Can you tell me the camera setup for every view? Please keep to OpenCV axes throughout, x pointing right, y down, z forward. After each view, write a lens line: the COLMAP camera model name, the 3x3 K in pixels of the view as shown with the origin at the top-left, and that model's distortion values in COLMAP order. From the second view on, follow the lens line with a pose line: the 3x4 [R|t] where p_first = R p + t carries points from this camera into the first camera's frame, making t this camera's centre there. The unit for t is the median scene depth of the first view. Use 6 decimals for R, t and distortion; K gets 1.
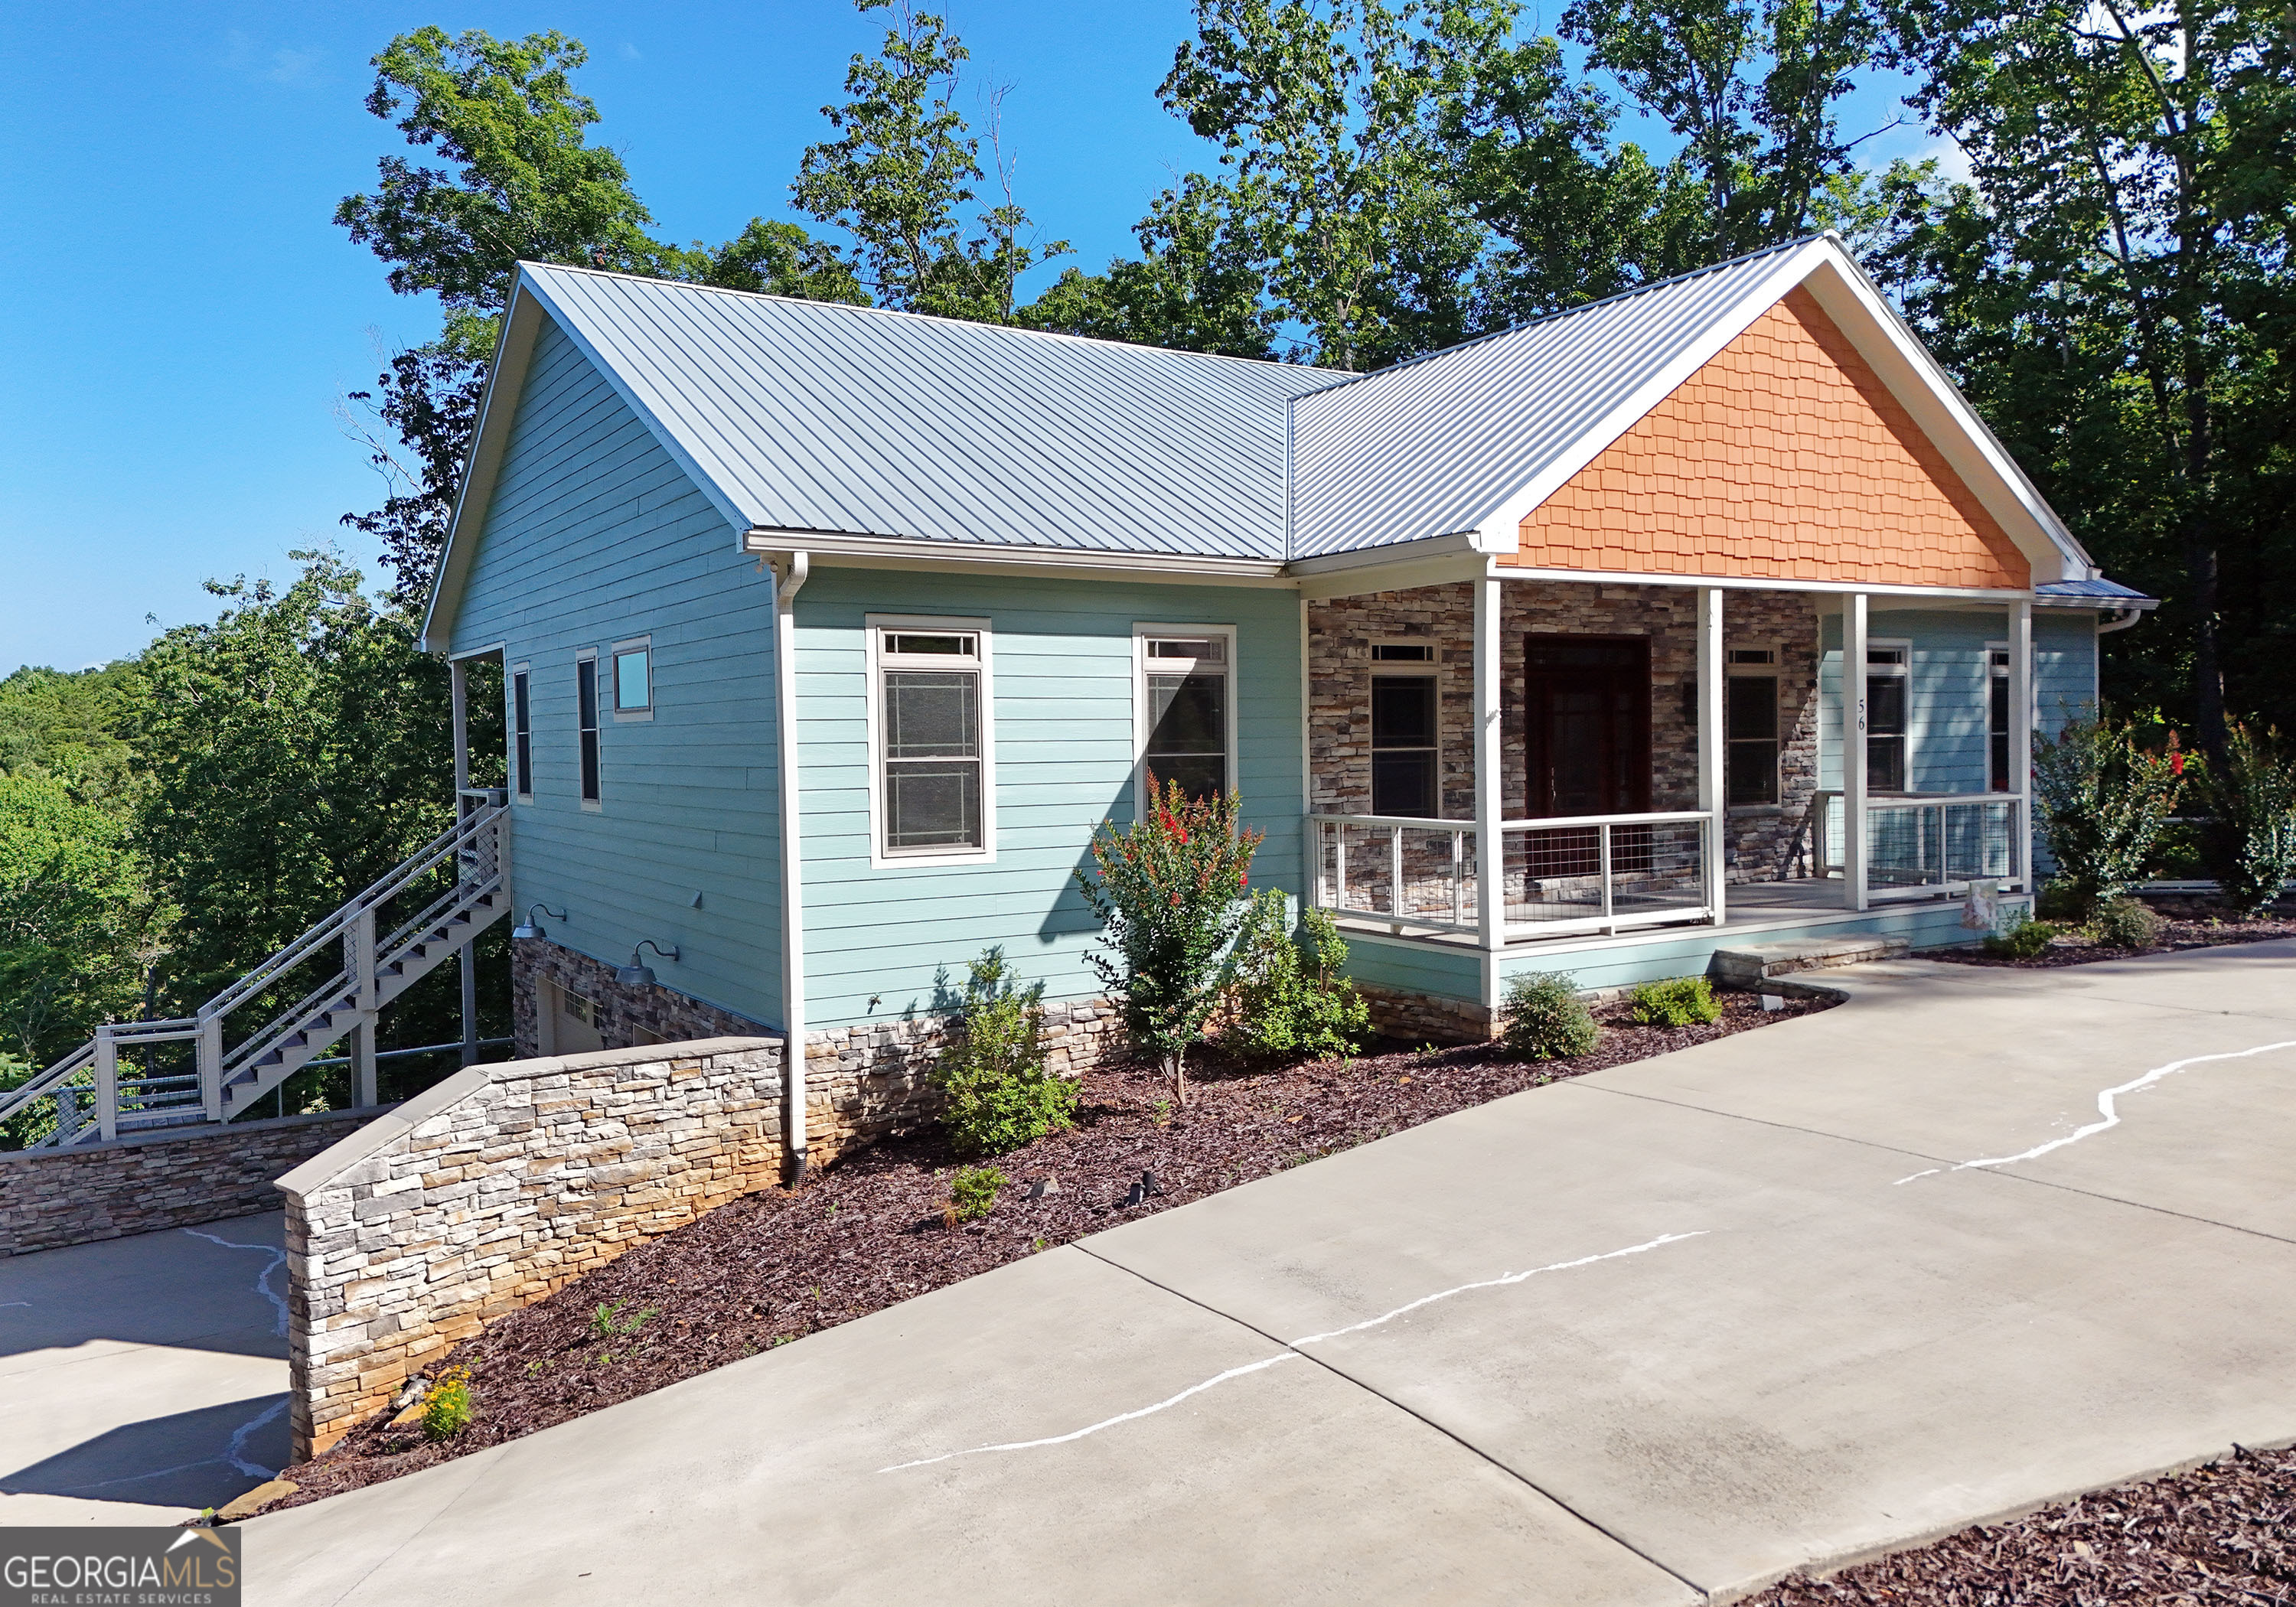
lens RADIAL K [[1687.6, 0, 1148.0], [0, 1687.6, 803.5], [0, 0, 1]] dist [0.059172, -0.002687]
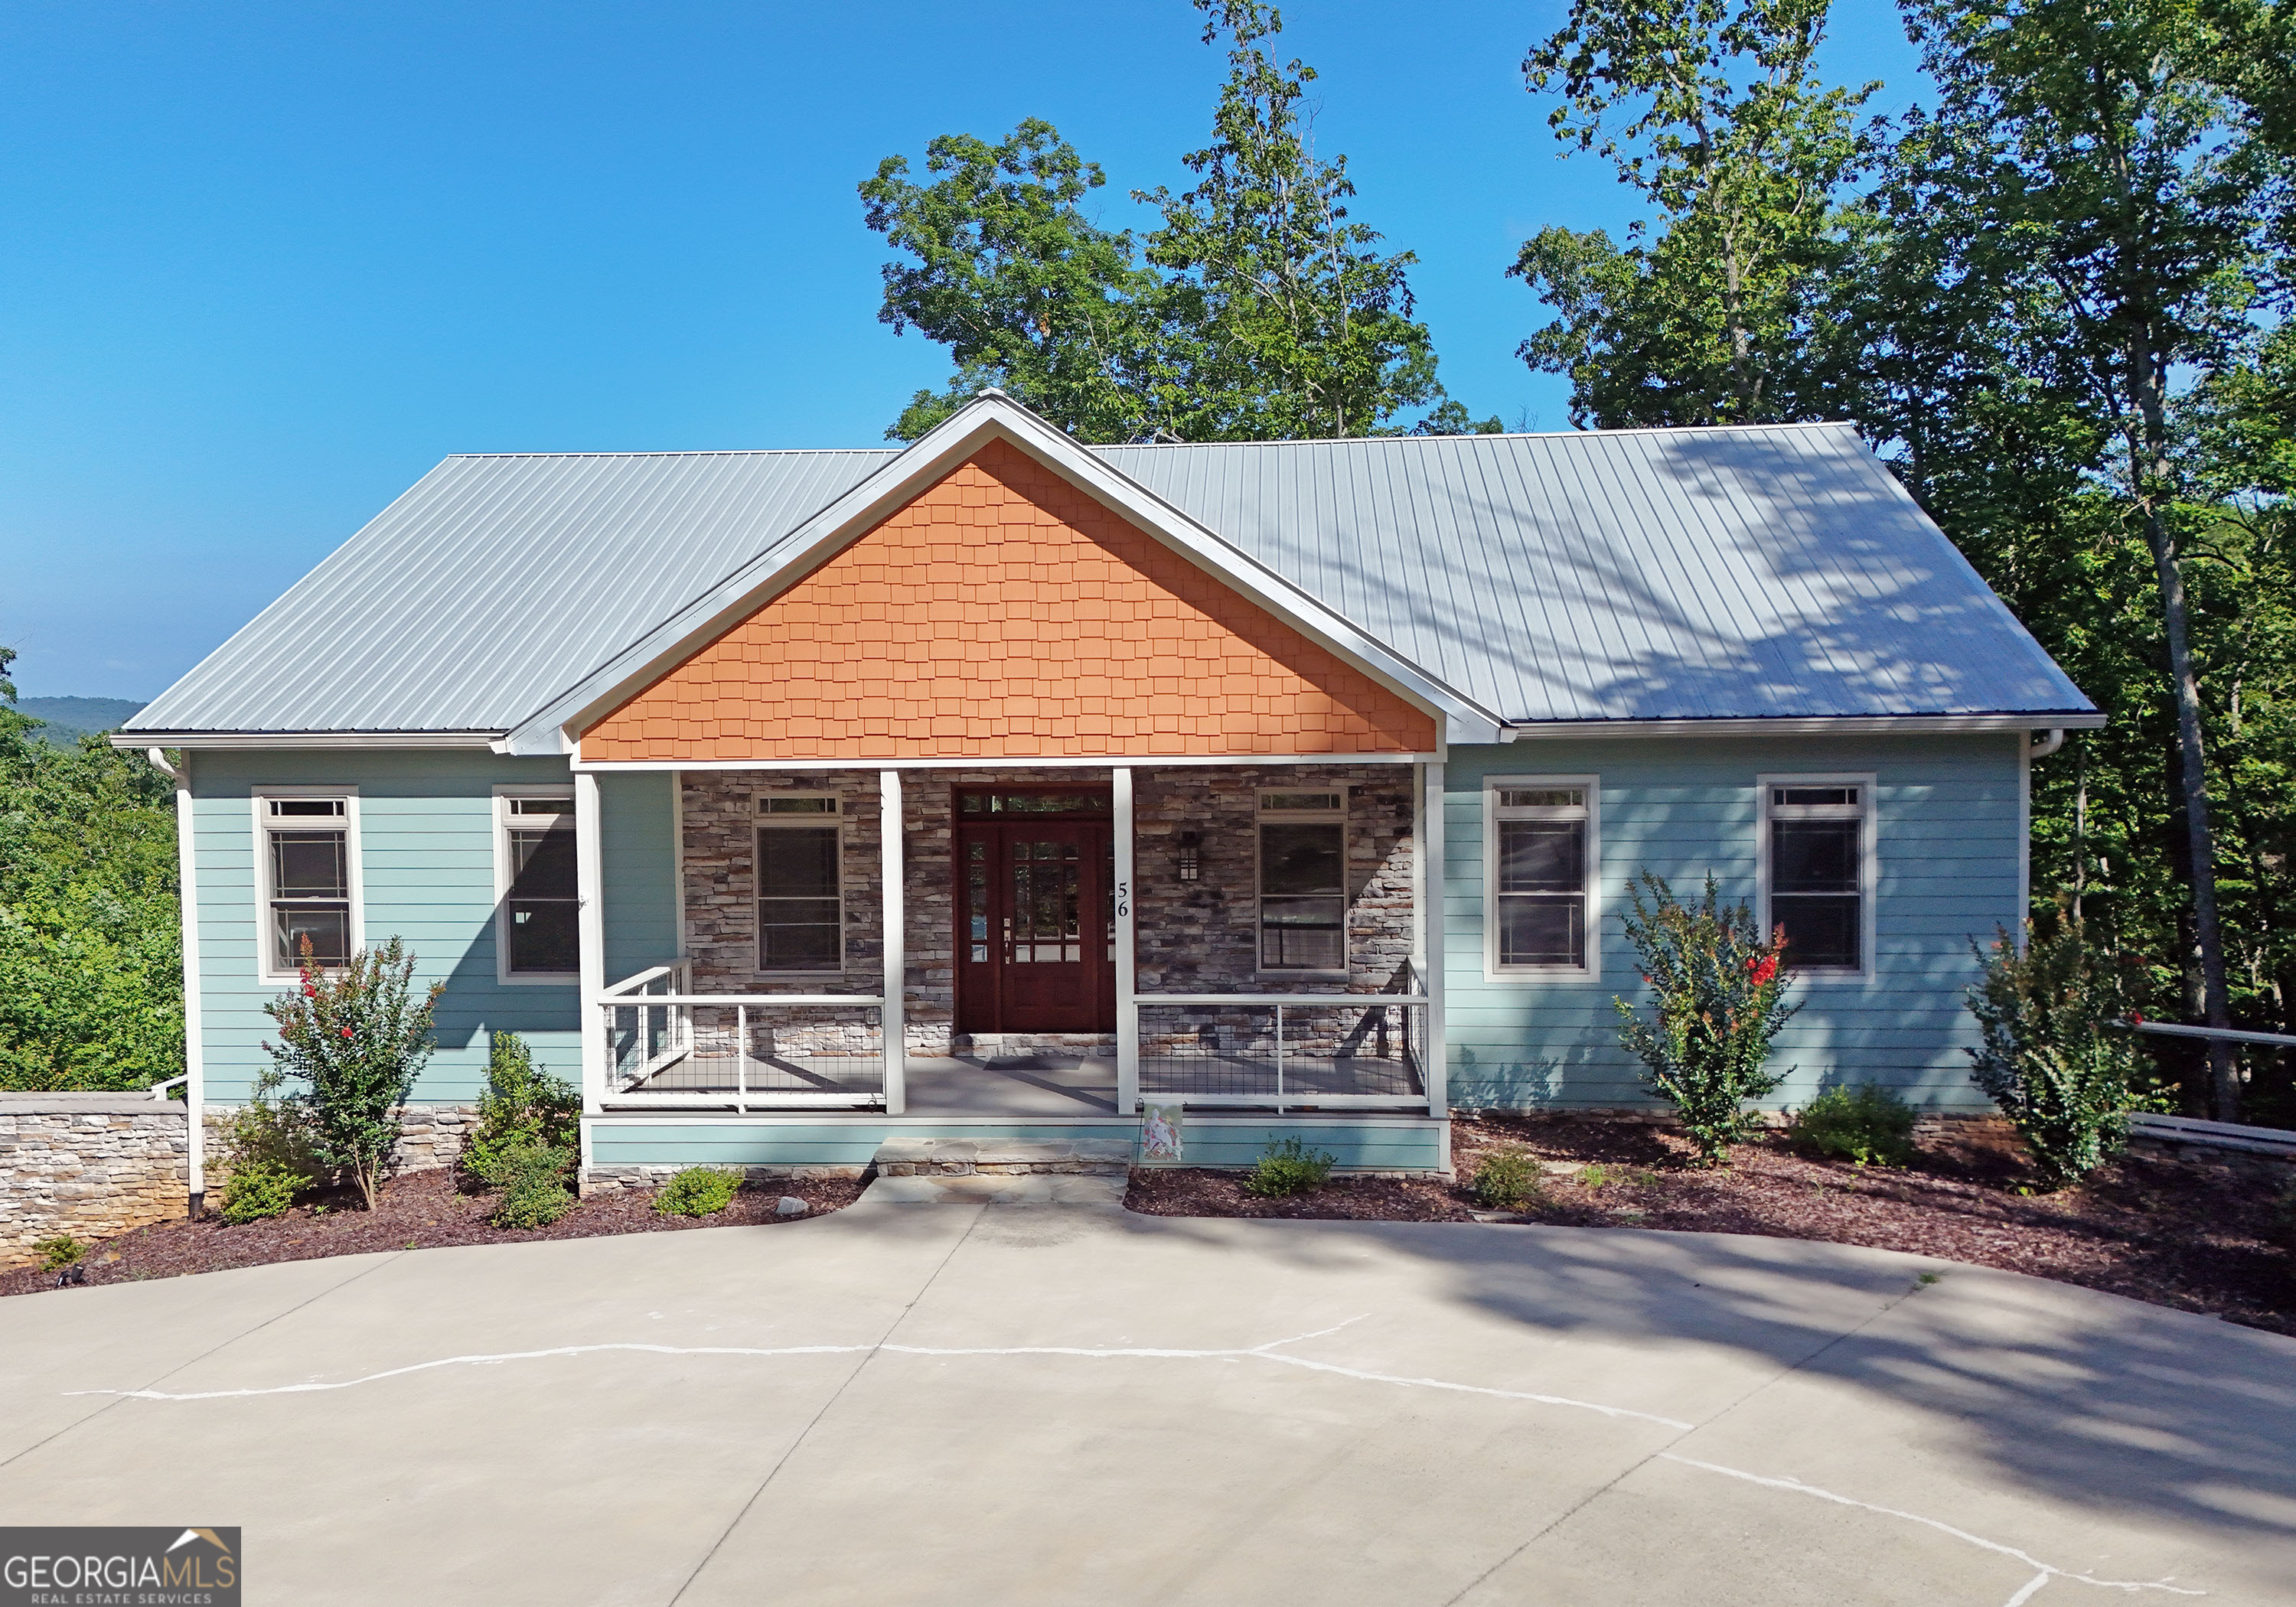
lens RADIAL K [[1799.7, 0, 1148.0], [0, 1799.7, 803.5], [0, 0, 1]] dist [0.012357, -0.001028]
pose [[0.818406, 0.042221, -0.573087, 0.996452], [-0.025749, 0.998990, 0.036828, -0.142005], [0.574063, -0.015384, 0.818667, 0.233075]]
